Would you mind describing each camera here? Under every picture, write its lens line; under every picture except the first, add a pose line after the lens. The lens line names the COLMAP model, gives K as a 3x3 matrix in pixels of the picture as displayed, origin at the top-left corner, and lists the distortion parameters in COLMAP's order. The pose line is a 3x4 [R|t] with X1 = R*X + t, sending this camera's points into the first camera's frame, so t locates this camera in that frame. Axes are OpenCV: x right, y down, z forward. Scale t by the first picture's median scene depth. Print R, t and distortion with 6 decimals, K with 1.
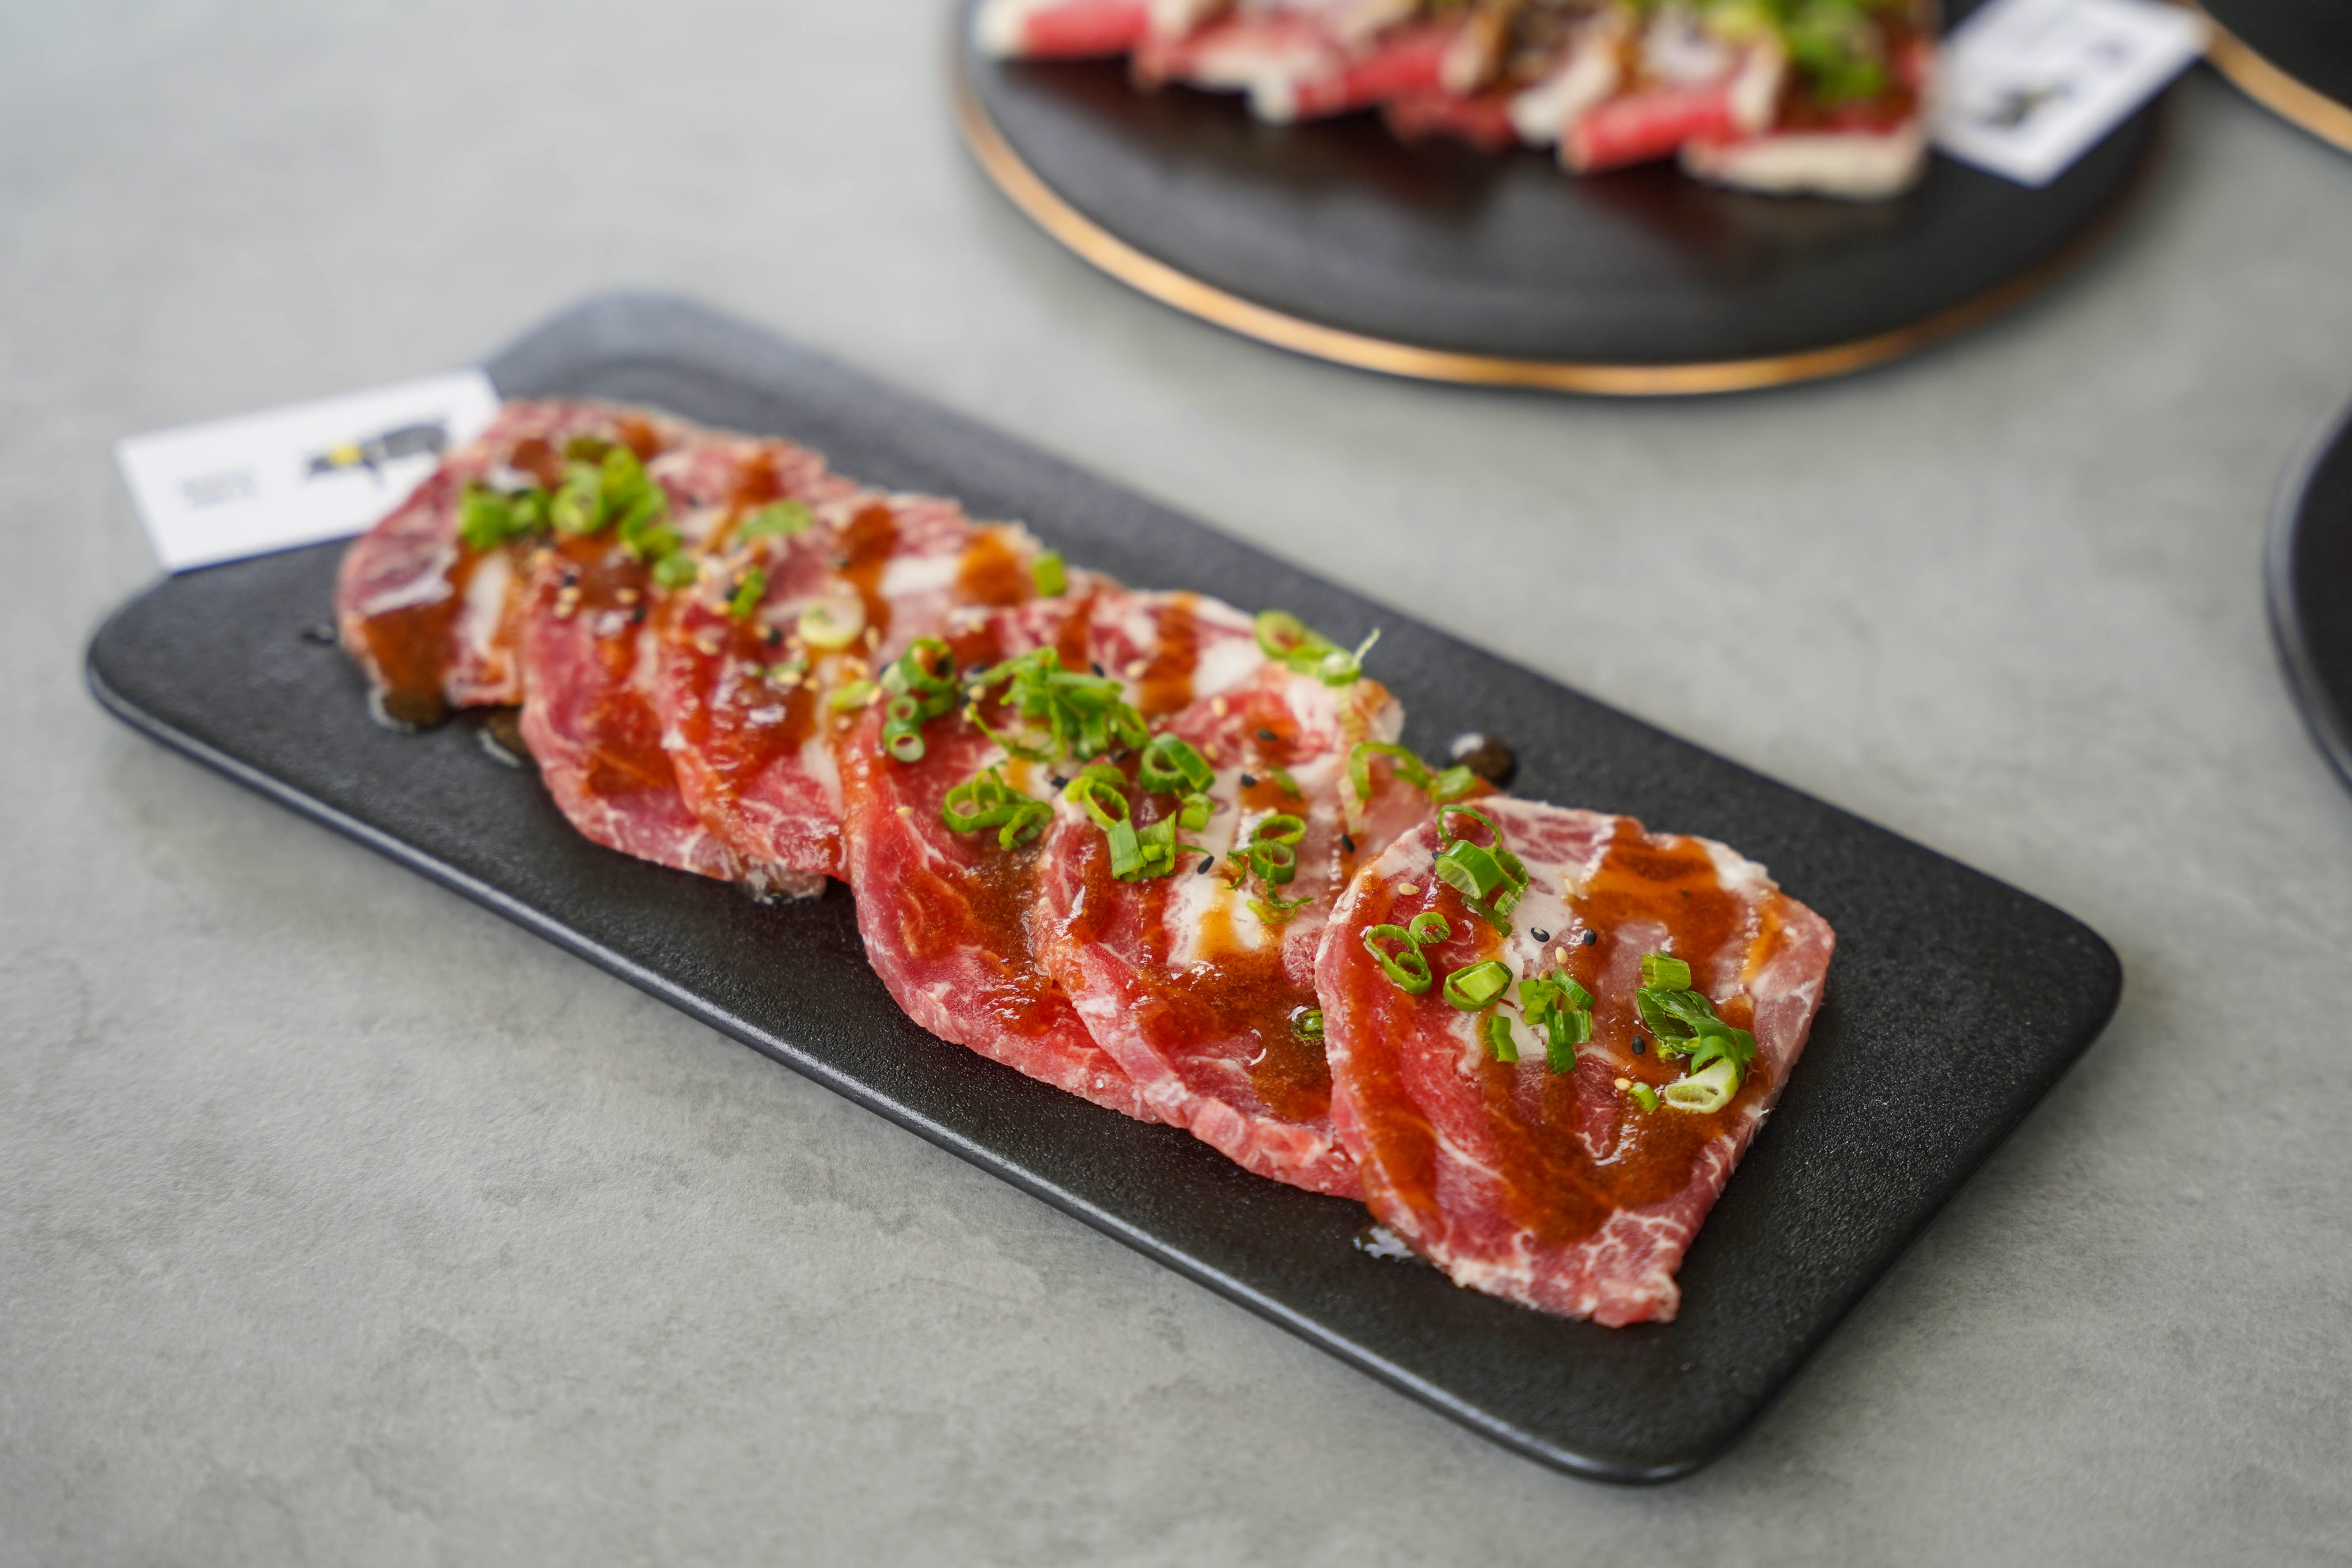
lens RADIAL K [[4801.2, 0, 1176.0], [0, 4801.2, 784.0], [0, 0, 1]] dist [0.277180, -0.055554]
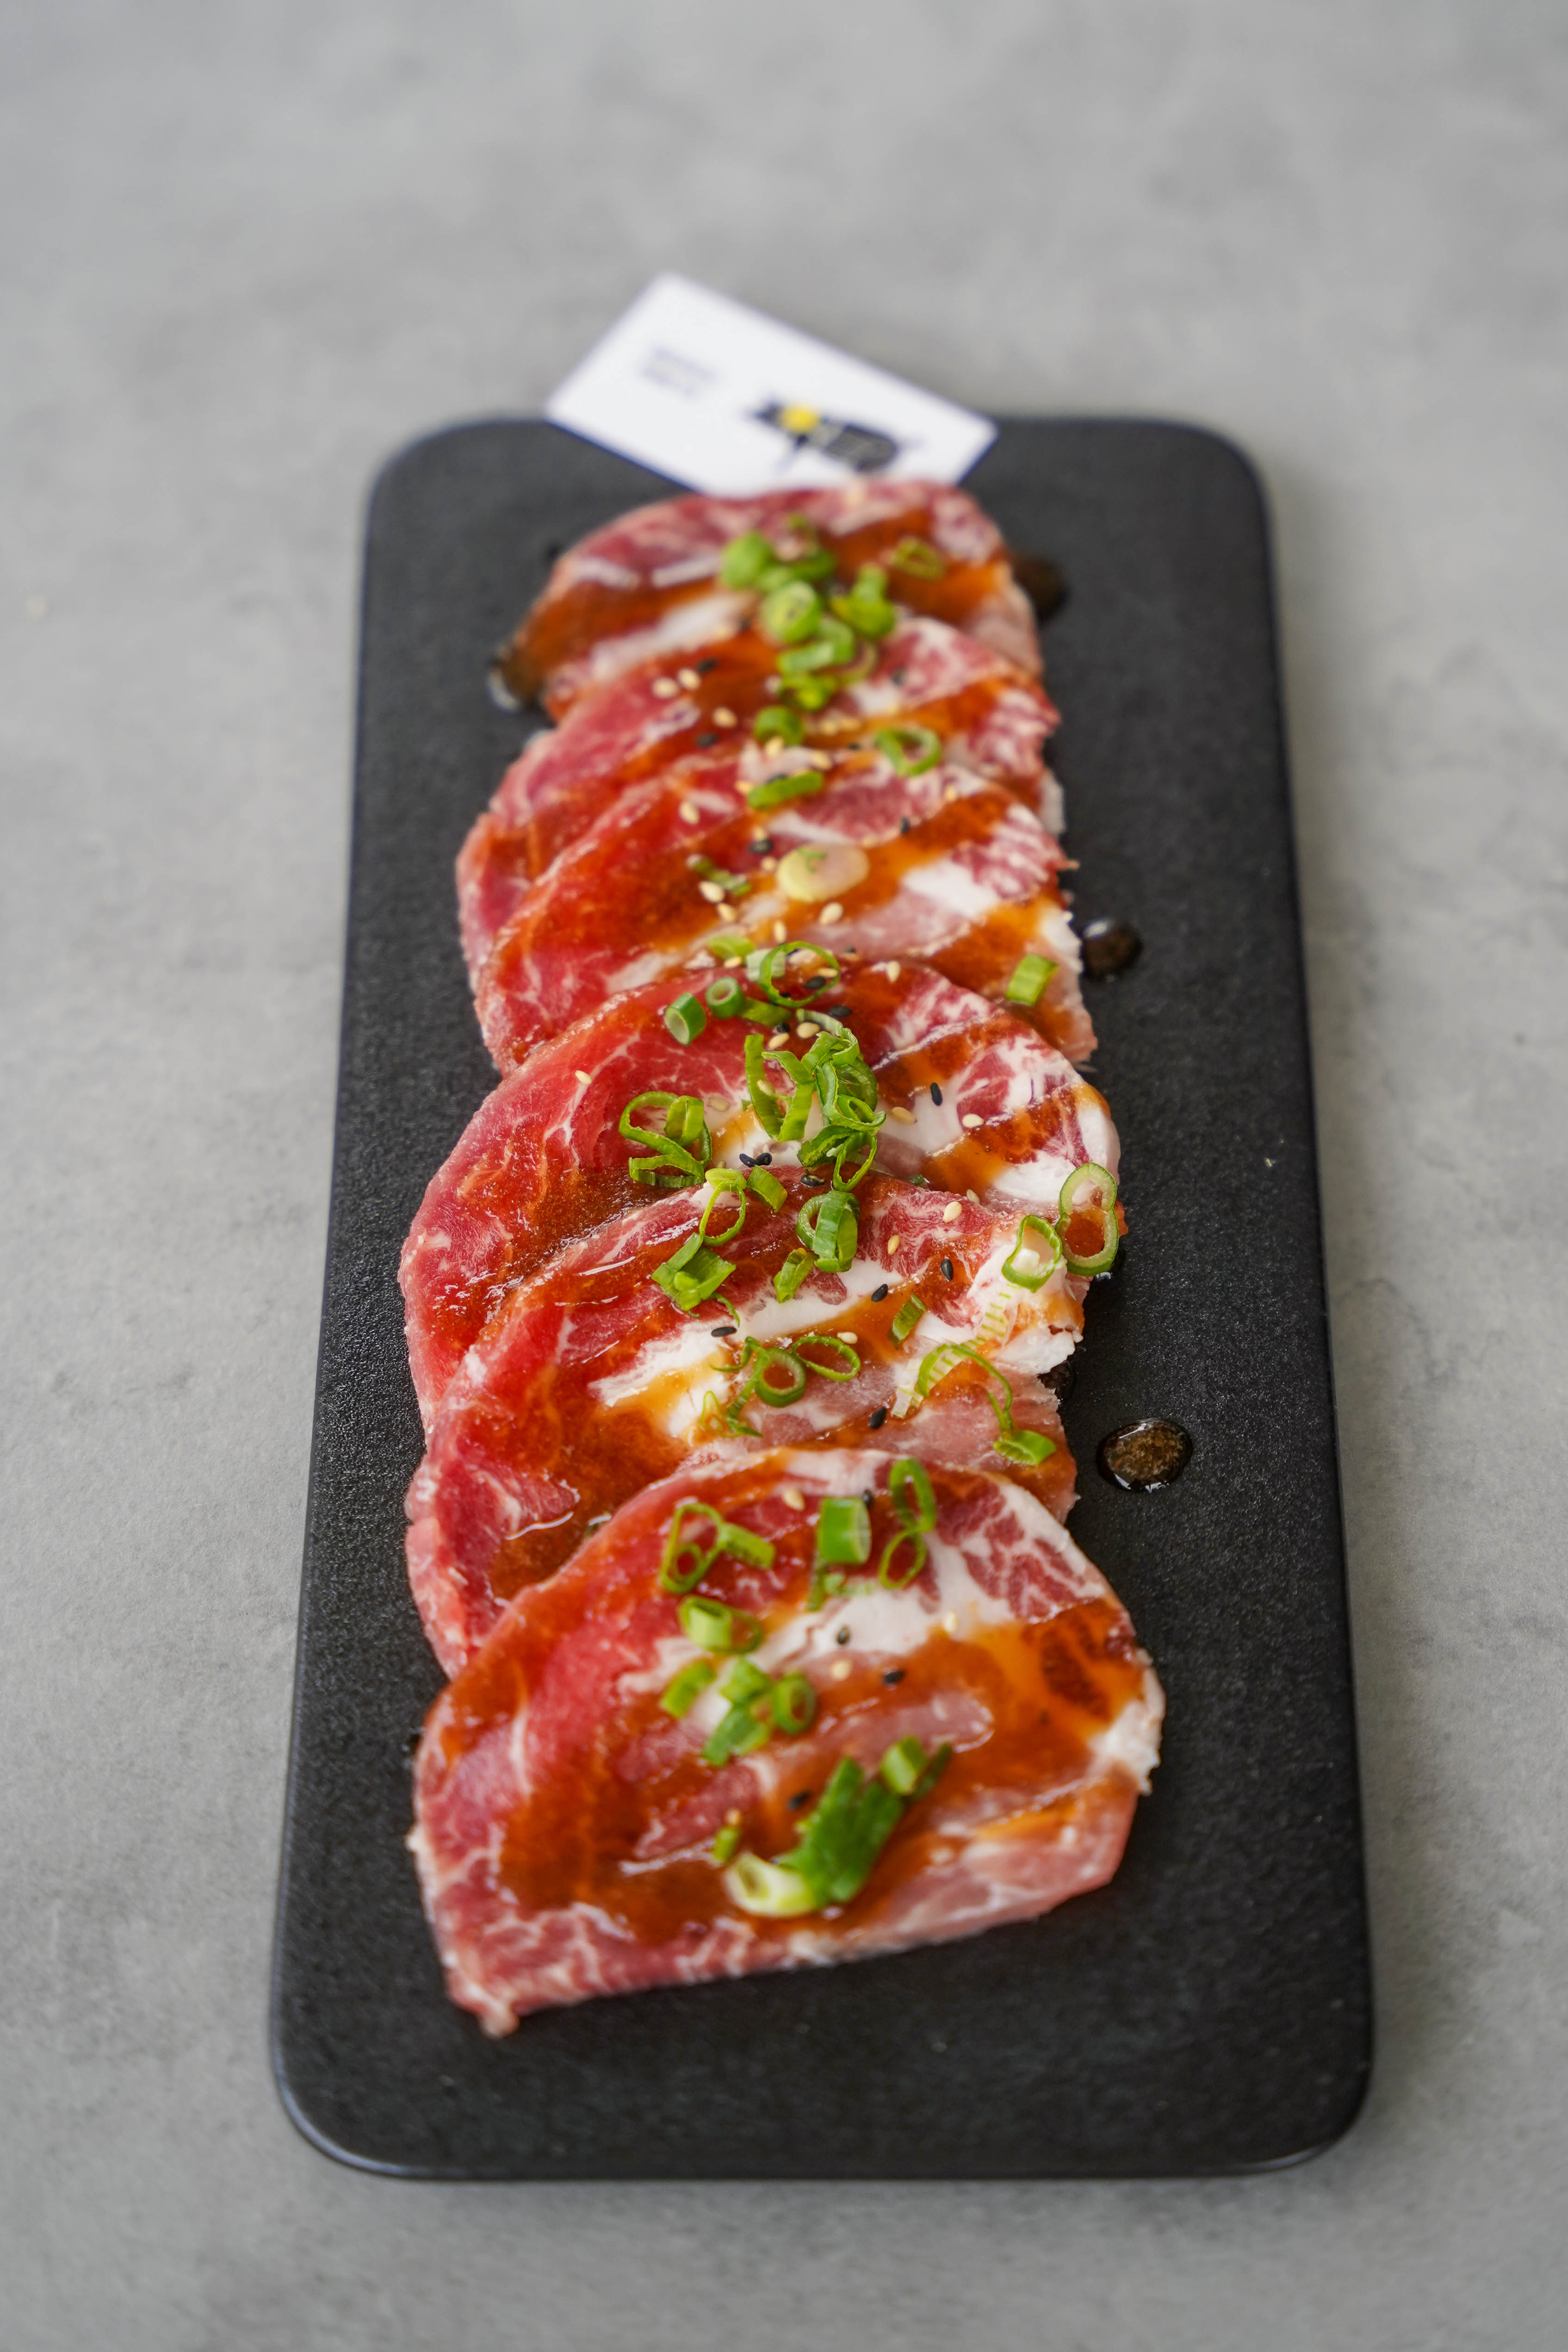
lens RADIAL K [[4800.7, 0, 784.0], [0, 4800.7, 1176.0], [0, 0, 1]] dist [0.277180, -0.055554]
pose [[0.616956, 0.650636, -0.442762, 0.401196], [-0.541854, 0.759189, 0.360591, -0.343586], [0.570754, 0.017443, 0.820936, 0.249275]]
